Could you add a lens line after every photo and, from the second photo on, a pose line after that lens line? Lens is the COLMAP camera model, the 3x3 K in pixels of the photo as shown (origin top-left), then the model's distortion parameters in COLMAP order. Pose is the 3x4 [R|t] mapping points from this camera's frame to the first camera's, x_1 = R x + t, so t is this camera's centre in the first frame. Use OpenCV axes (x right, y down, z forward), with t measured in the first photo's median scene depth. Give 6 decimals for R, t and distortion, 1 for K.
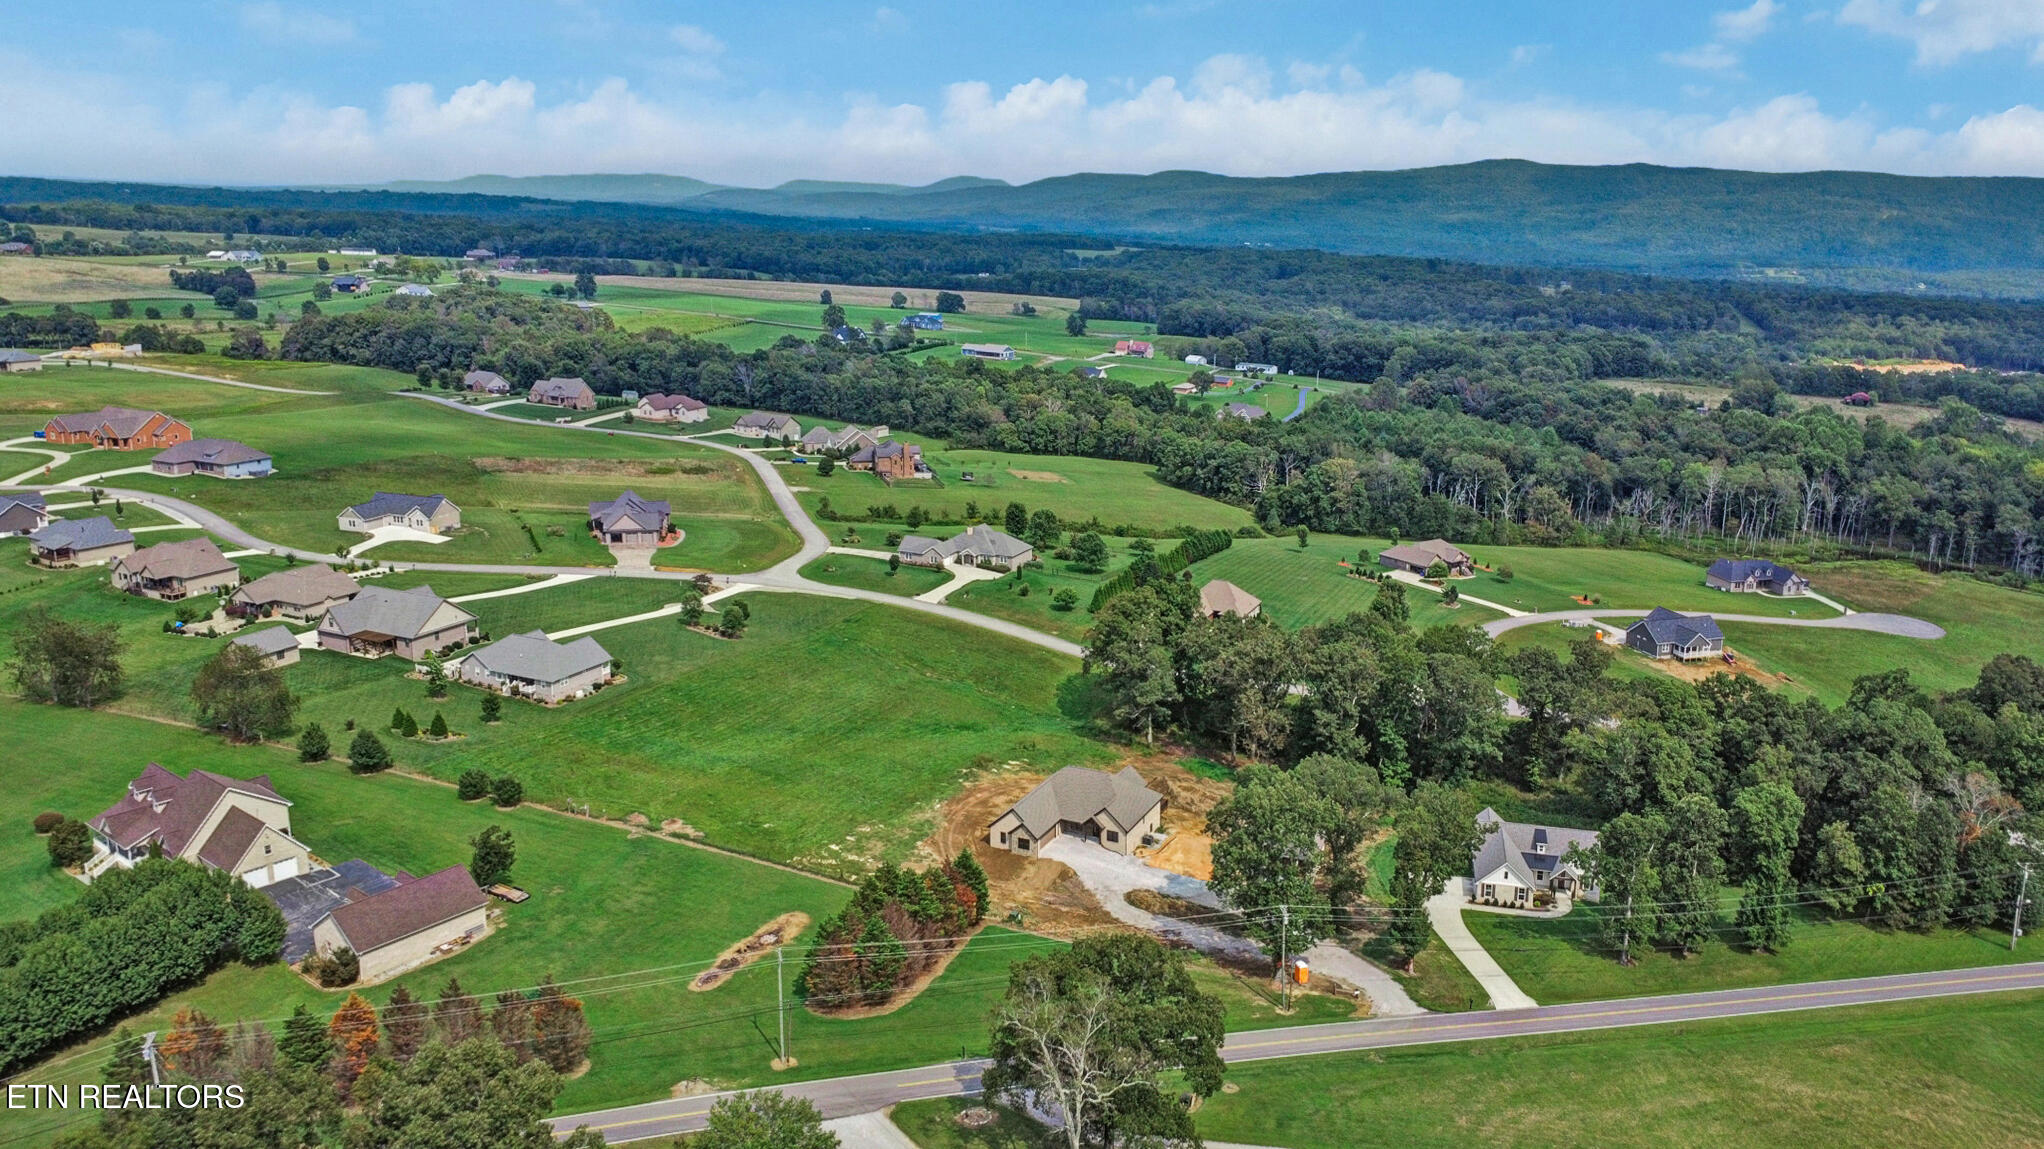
lens RADIAL K [[1529.9, 0, 1017.1], [0, 1529.9, 500.5], [0, 0, 1]] dist [-0.033287, -0.000546]
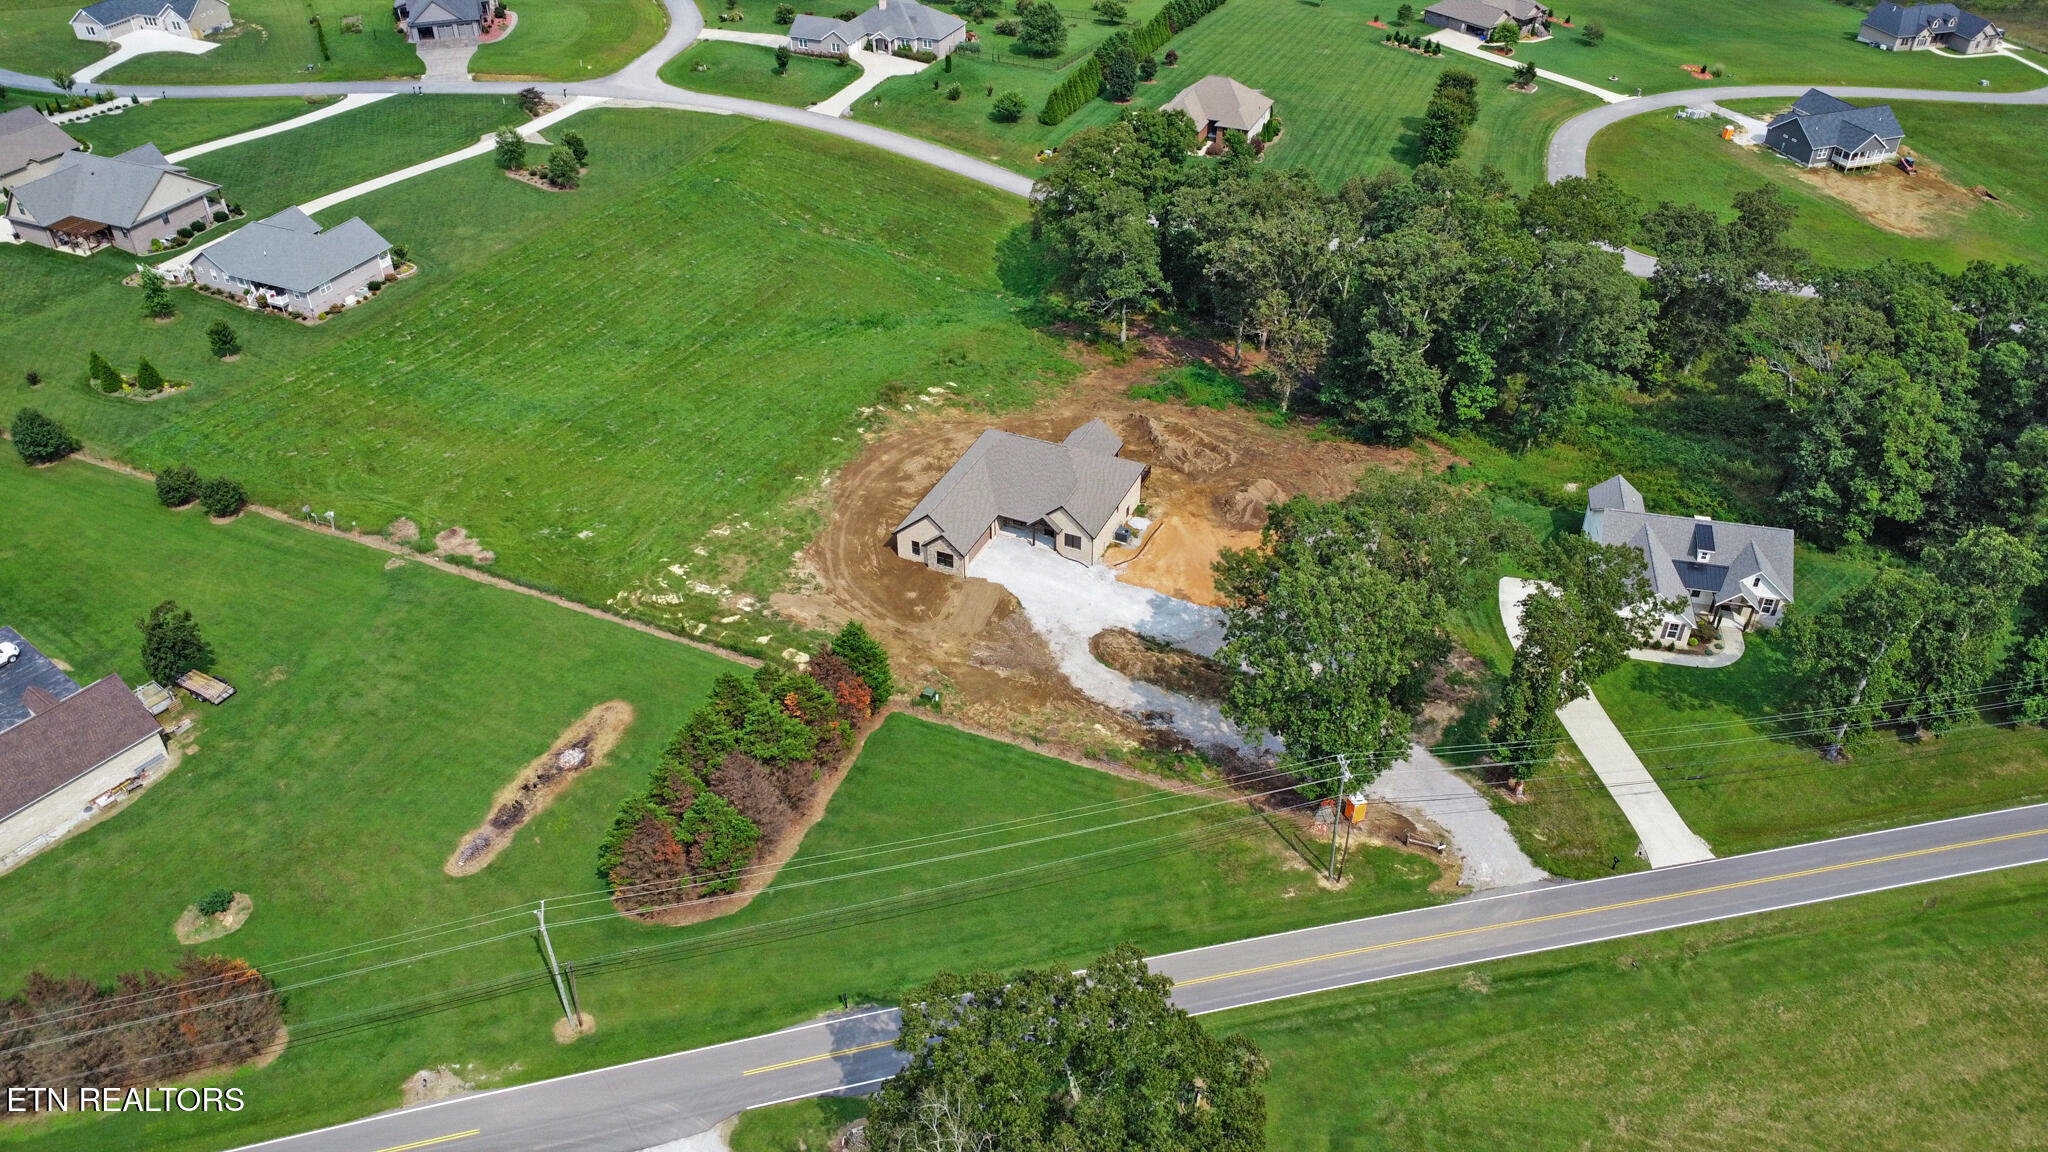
lens RADIAL K [[1609.5, 0, 867.7], [0, 1609.5, 486.4], [0, 0, 1]] dist [-0.040287, 0.005183]
pose [[0.997604, -0.019359, -0.066416, 0.016403], [0.041534, 0.935375, 0.351211, -0.058764], [0.055325, -0.353128, 0.933938, 0.285297]]
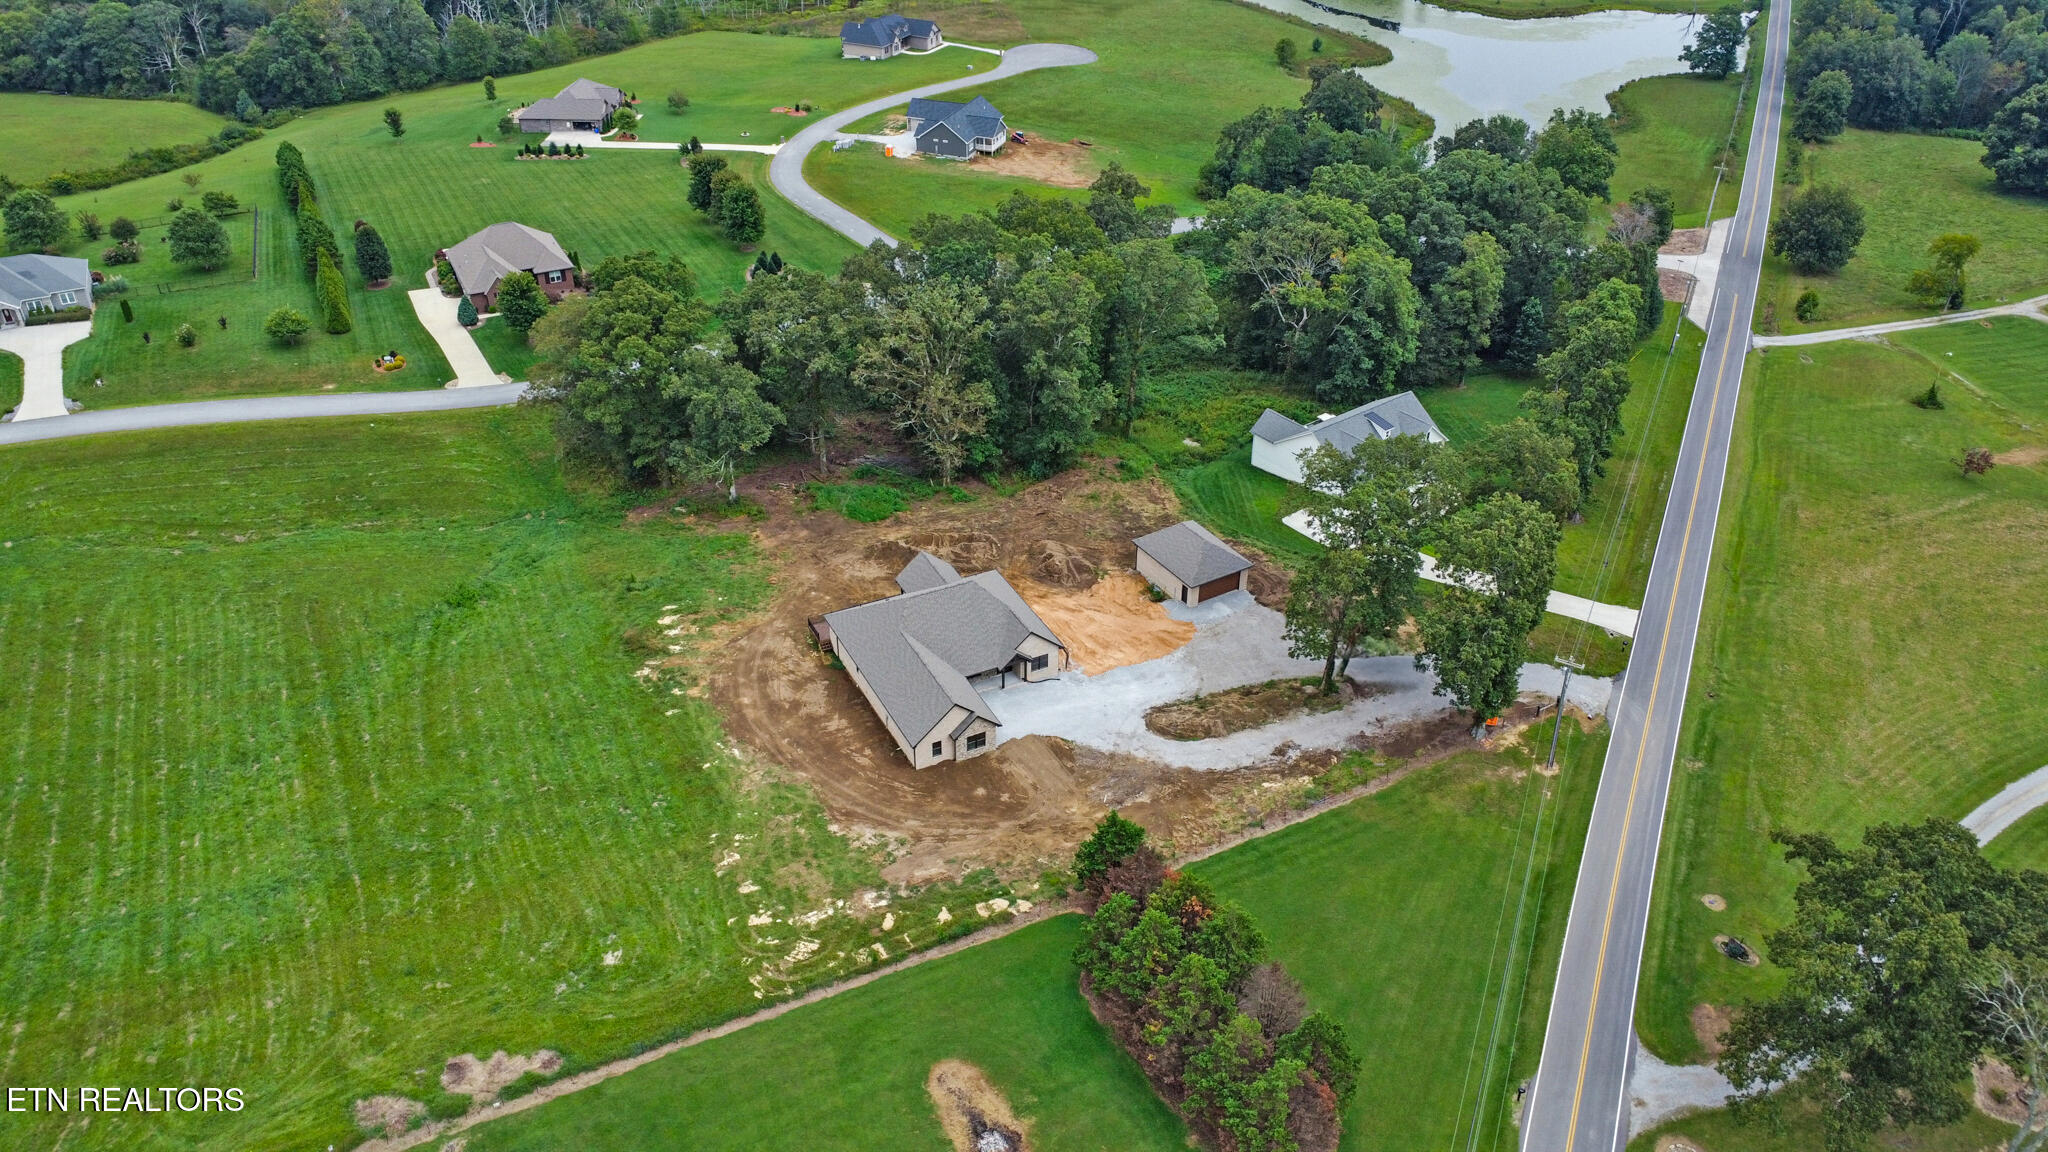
lens RADIAL K [[1593.5, 0, 1094.6], [0, 1593.5, 541.0], [0, 0, 1]] dist [-0.039558, 0.005136]
pose [[0.618234, -0.429471, 0.658286, -0.322556], [0.167690, 0.890309, 0.423357, -0.106199], [-0.767897, -0.151346, 0.622437, 0.500186]]
